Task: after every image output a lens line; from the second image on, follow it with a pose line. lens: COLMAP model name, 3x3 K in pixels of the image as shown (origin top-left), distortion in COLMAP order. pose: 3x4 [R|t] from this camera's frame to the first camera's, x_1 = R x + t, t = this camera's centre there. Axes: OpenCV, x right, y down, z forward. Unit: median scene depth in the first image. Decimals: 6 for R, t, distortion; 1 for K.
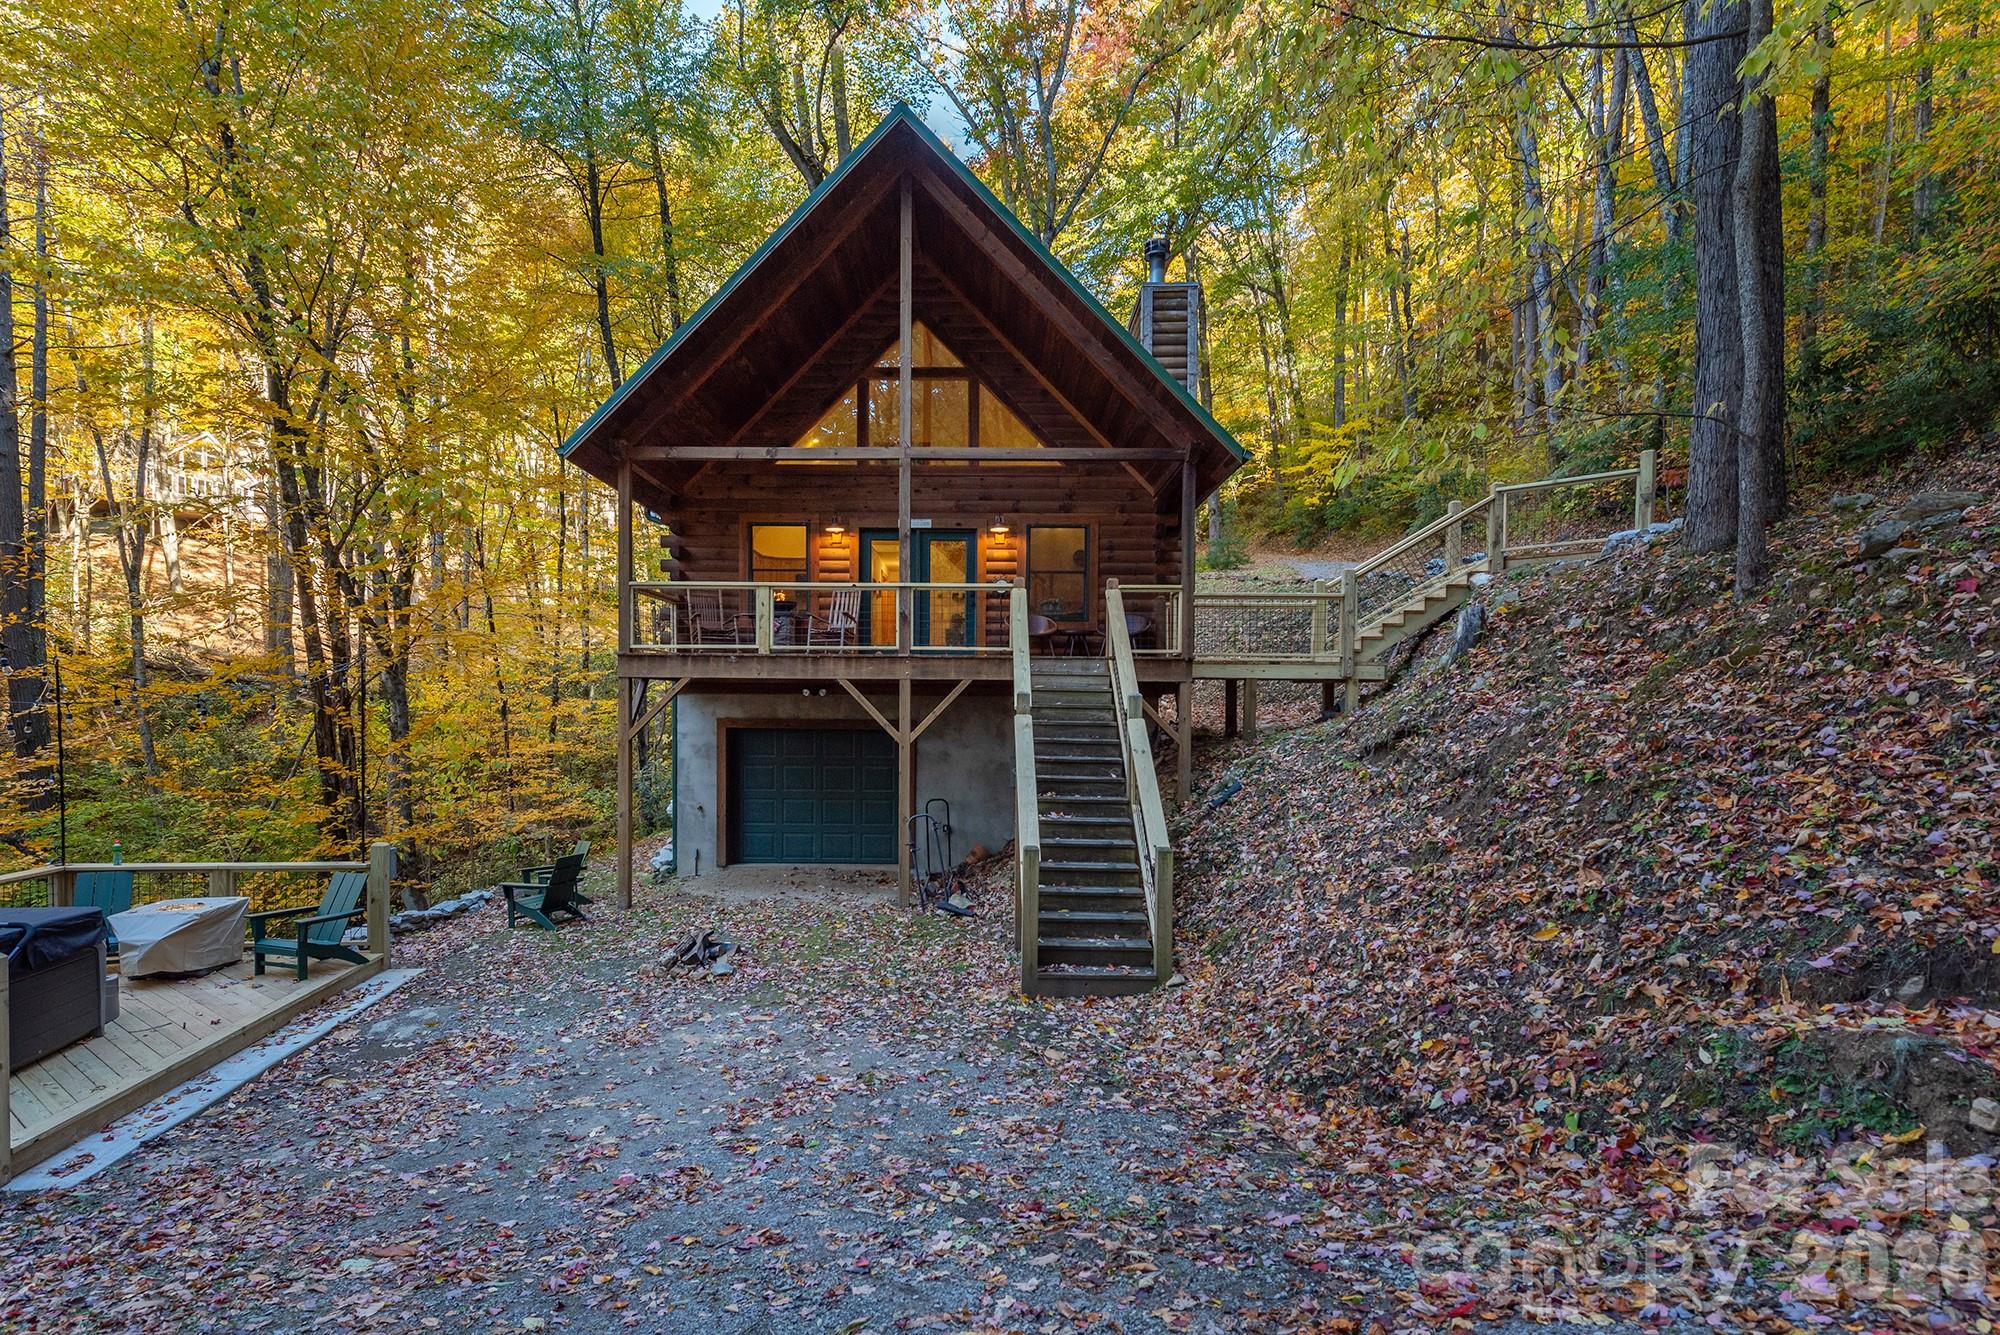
lens RADIAL K [[1053.8, 0, 1000.0], [0, 1053.8, 667.5], [0, 0, 1]] dist [0.024703, -0.000013]
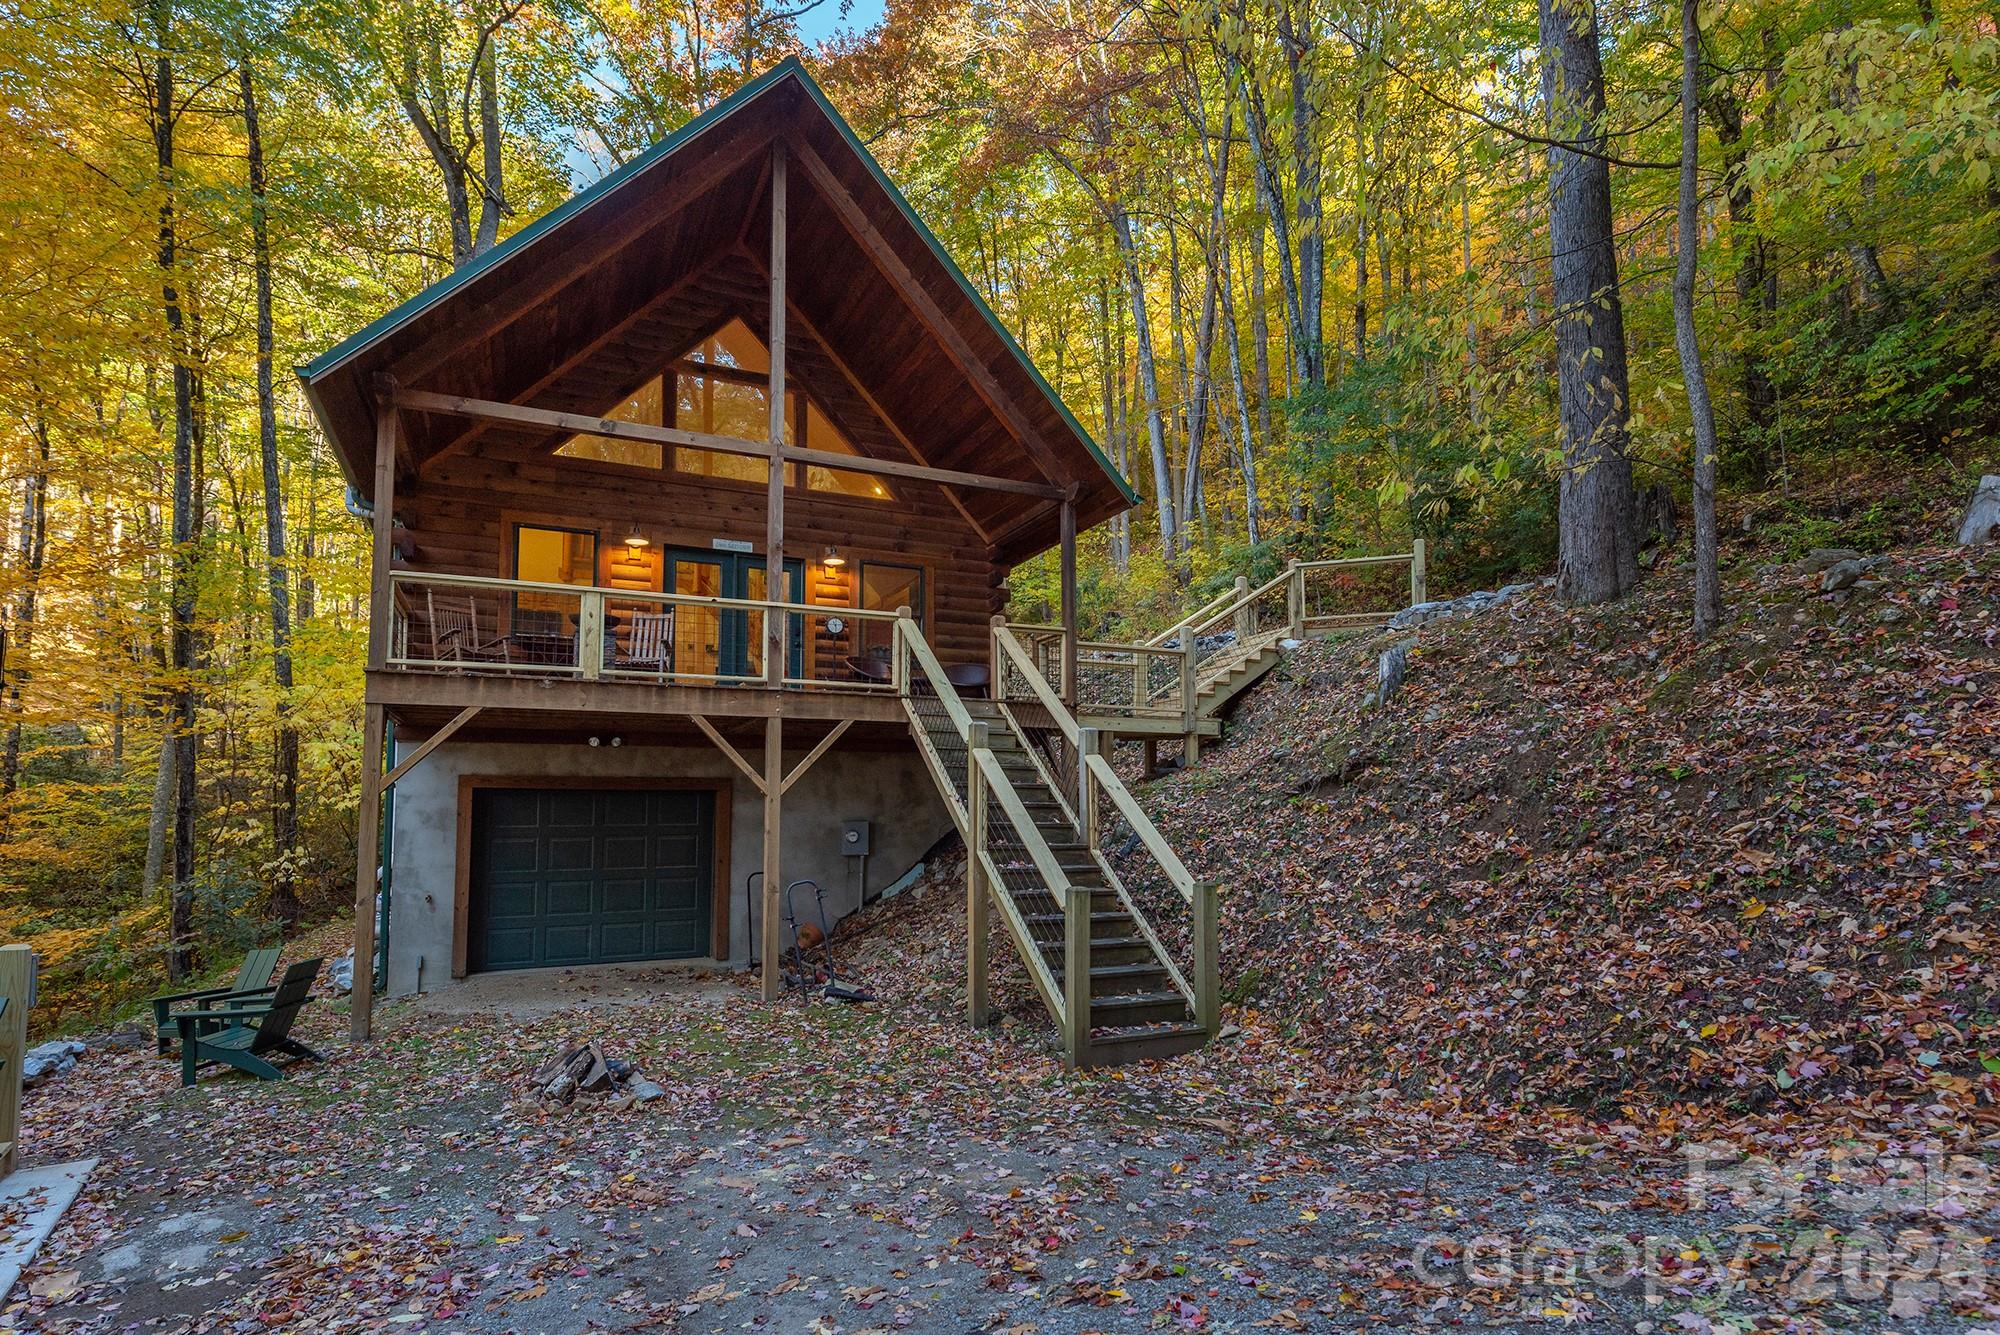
lens RADIAL K [[1031.1, 0, 998.8], [0, 1031.1, 692.2], [0, 0, 1]] dist [0.018479, -0.007291]
pose [[0.893857, 0.041835, 0.446396, -0.304487], [-0.000992, 0.995819, -0.091338, 0.066929], [-0.448351, 0.081201, 0.890162, 0.208509]]
